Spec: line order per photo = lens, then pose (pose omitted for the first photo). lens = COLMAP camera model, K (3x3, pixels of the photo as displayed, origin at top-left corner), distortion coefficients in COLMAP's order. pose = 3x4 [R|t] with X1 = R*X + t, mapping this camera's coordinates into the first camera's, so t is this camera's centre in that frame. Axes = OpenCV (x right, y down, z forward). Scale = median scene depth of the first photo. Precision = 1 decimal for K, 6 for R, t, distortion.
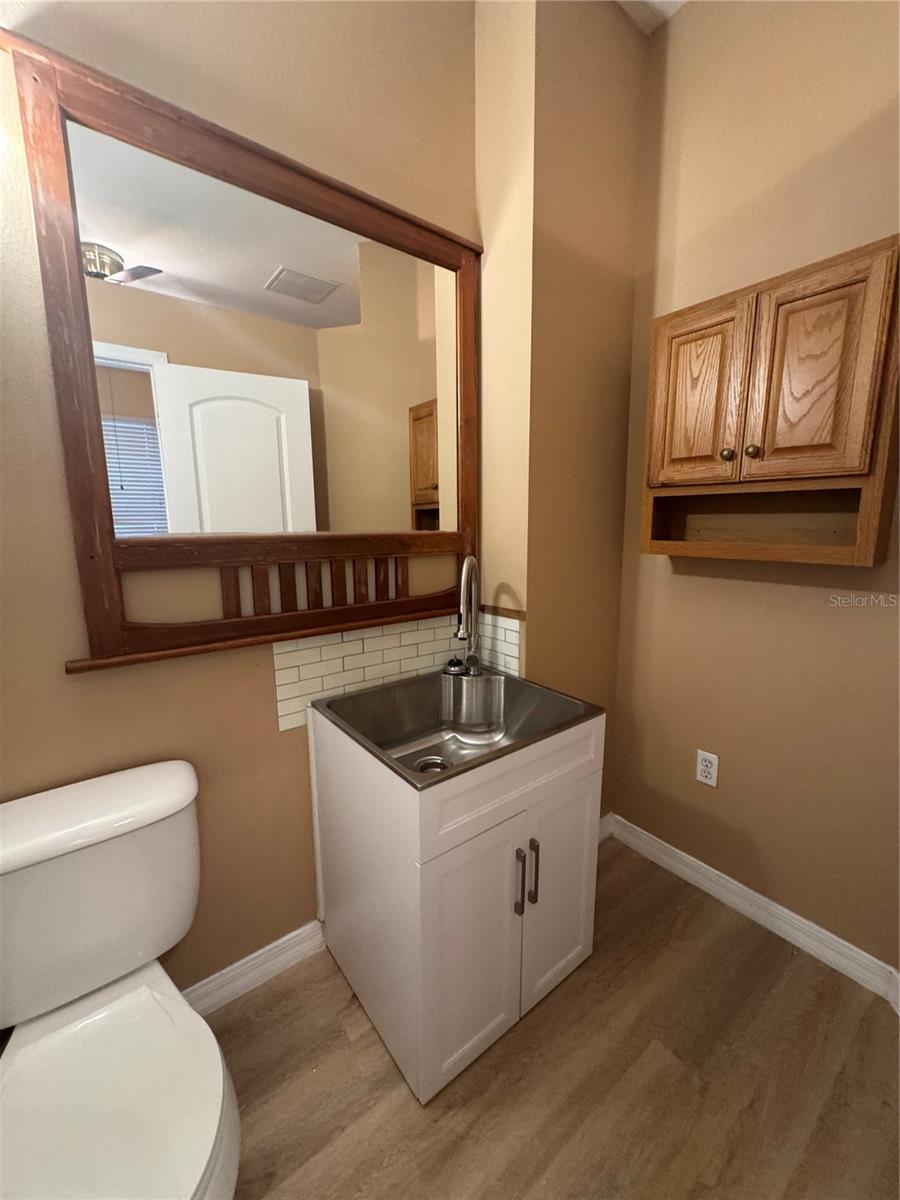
lens RADIAL K [[479.2, 0, 451.5], [0, 479.2, 600.4], [0, 0, 1]] dist [-0.002576, 0.000512]
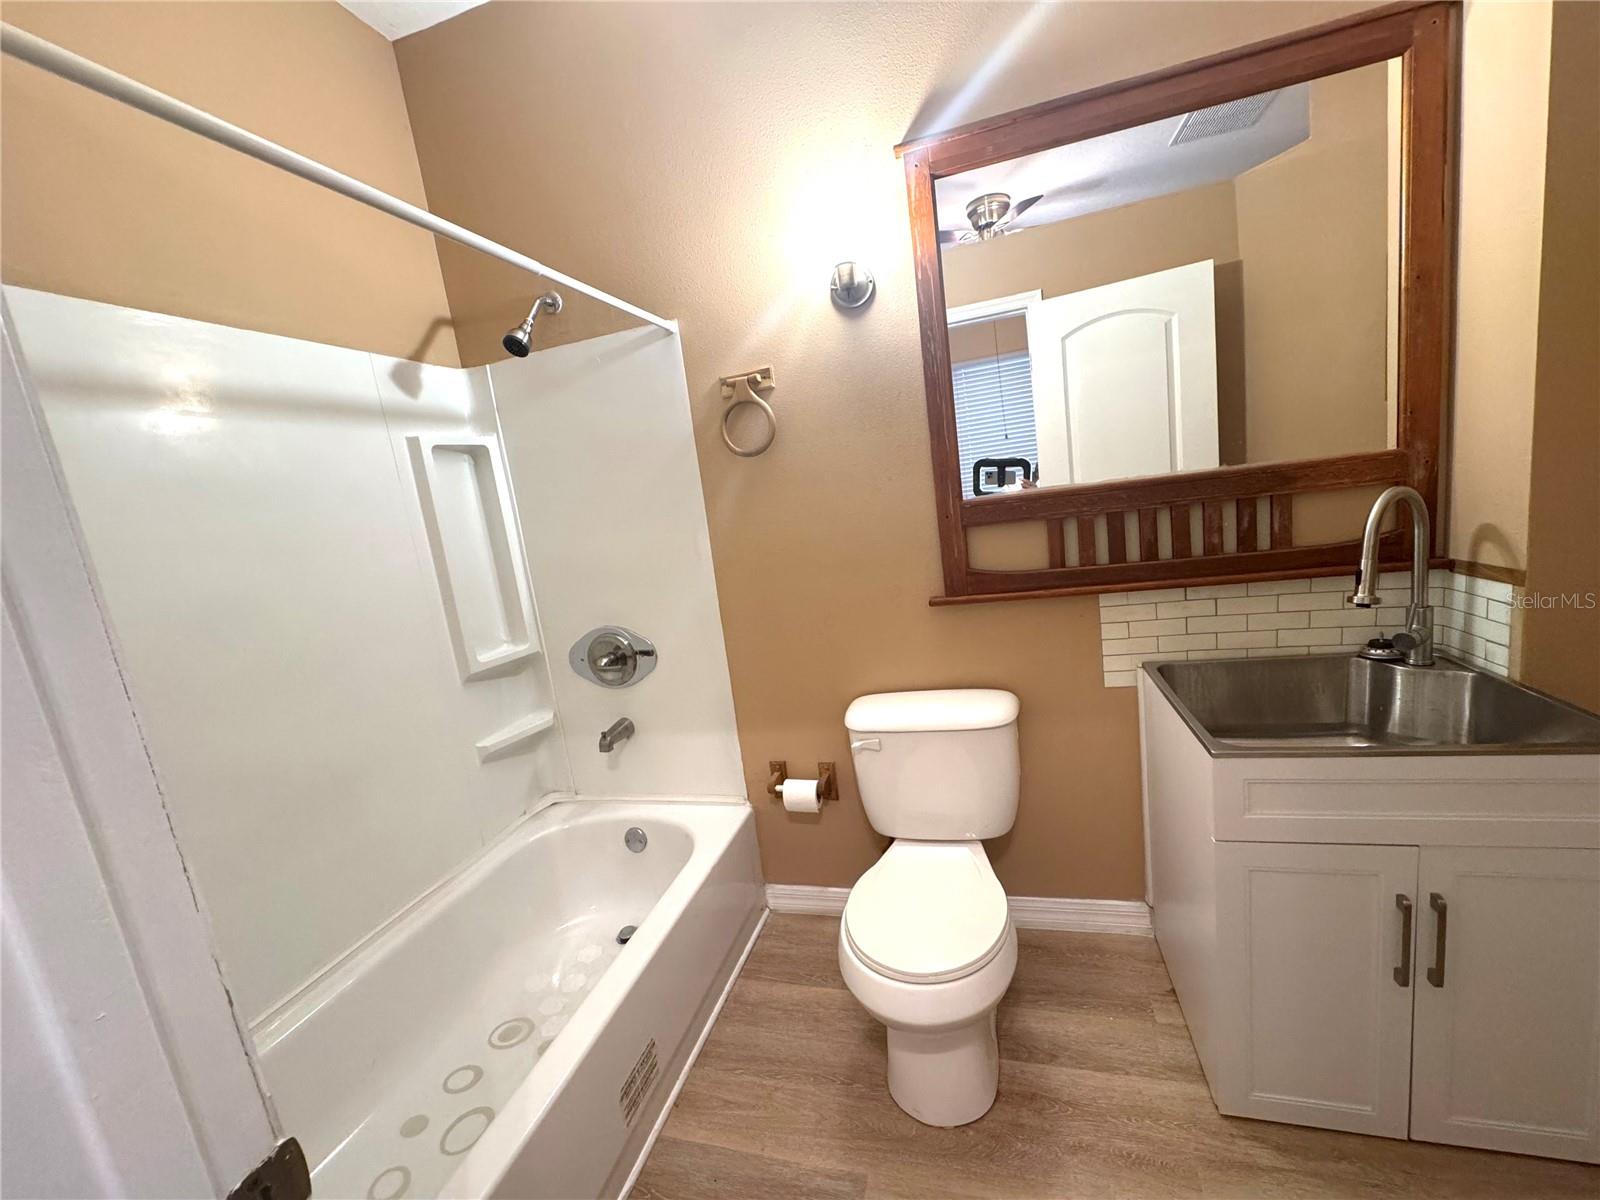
lens RADIAL K [[638.9, 0, 799.6], [0, 638.9, 598.7], [0, 0, 1]] dist [-0.002576, 0.000512]
pose [[0.584735, 0.060115, -0.808994, 0.304217], [-0.004976, 0.997498, 0.070526, 0.007361], [0.811209, -0.037213, 0.583571, -0.239159]]
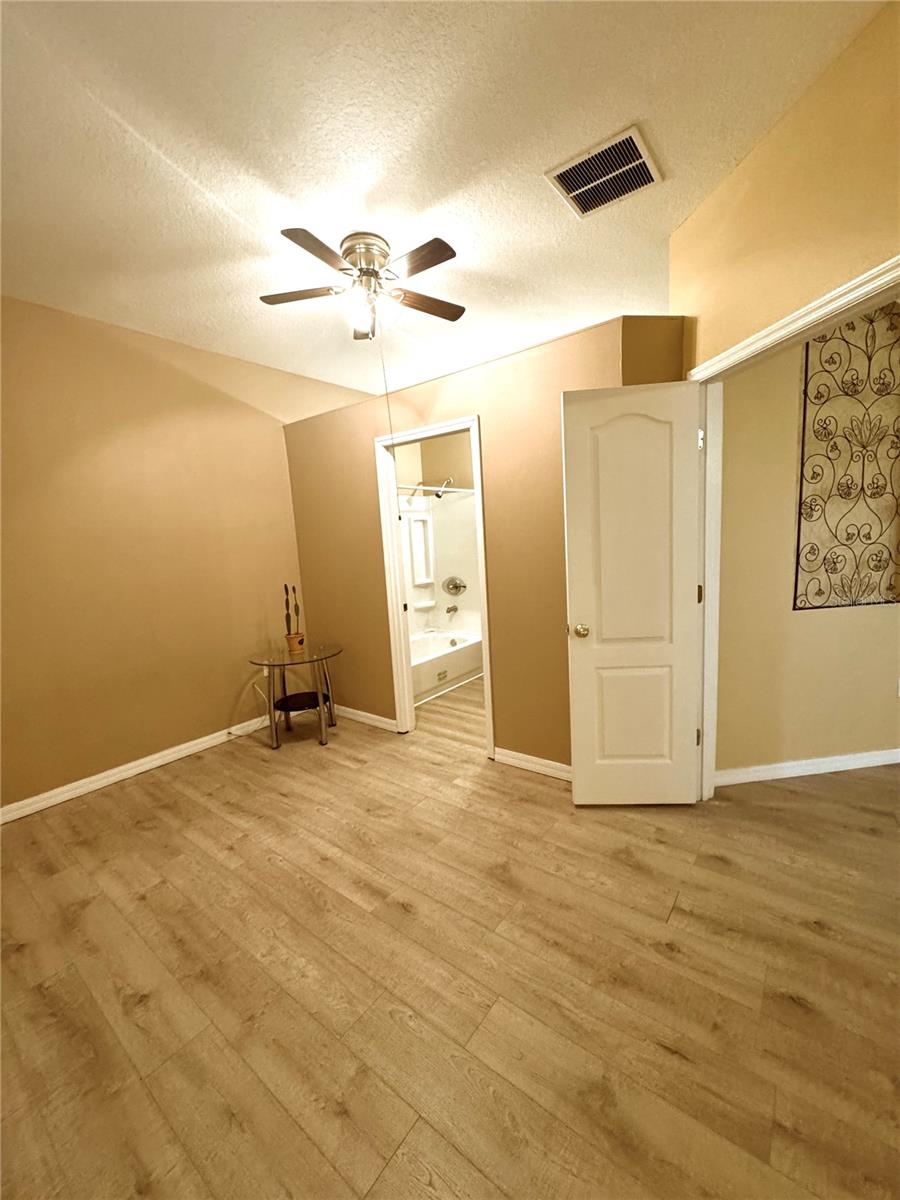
lens RADIAL K [[479.2, 0, 451.5], [0, 479.2, 599.6], [0, 0, 1]] dist [-0.002576, 0.000512]
pose [[0.252097, 0.120762, -0.960137, 2.453615], [-0.107767, 0.989515, 0.096161, 0.002443], [0.961683, 0.079229, 0.262468, -0.716429]]
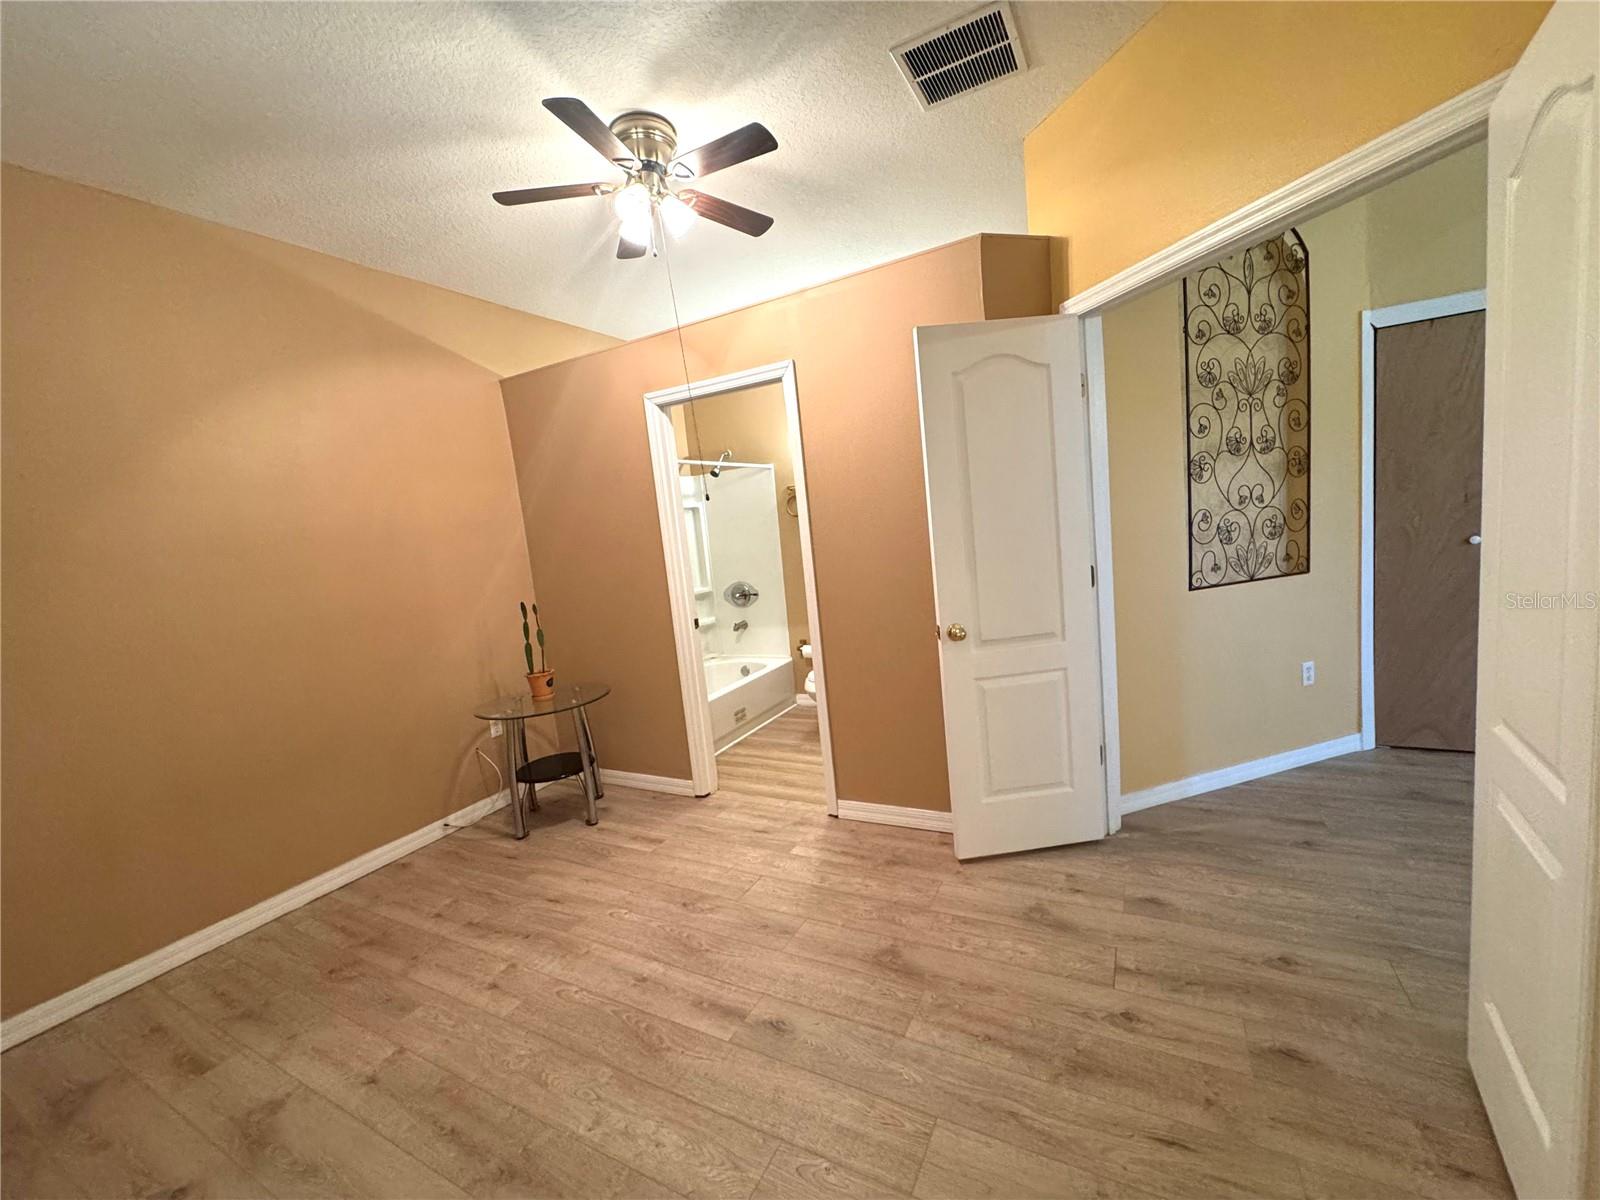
lens RADIAL K [[638.9, 0, 800.4], [0, 638.9, 599.7], [0, 0, 1]] dist [-0.002576, 0.000512]
pose [[0.407429, 0.072845, -0.910327, 2.371359], [-0.055053, 0.996960, 0.055138, 0.063564], [0.911576, 0.027651, 0.410200, -0.935437]]
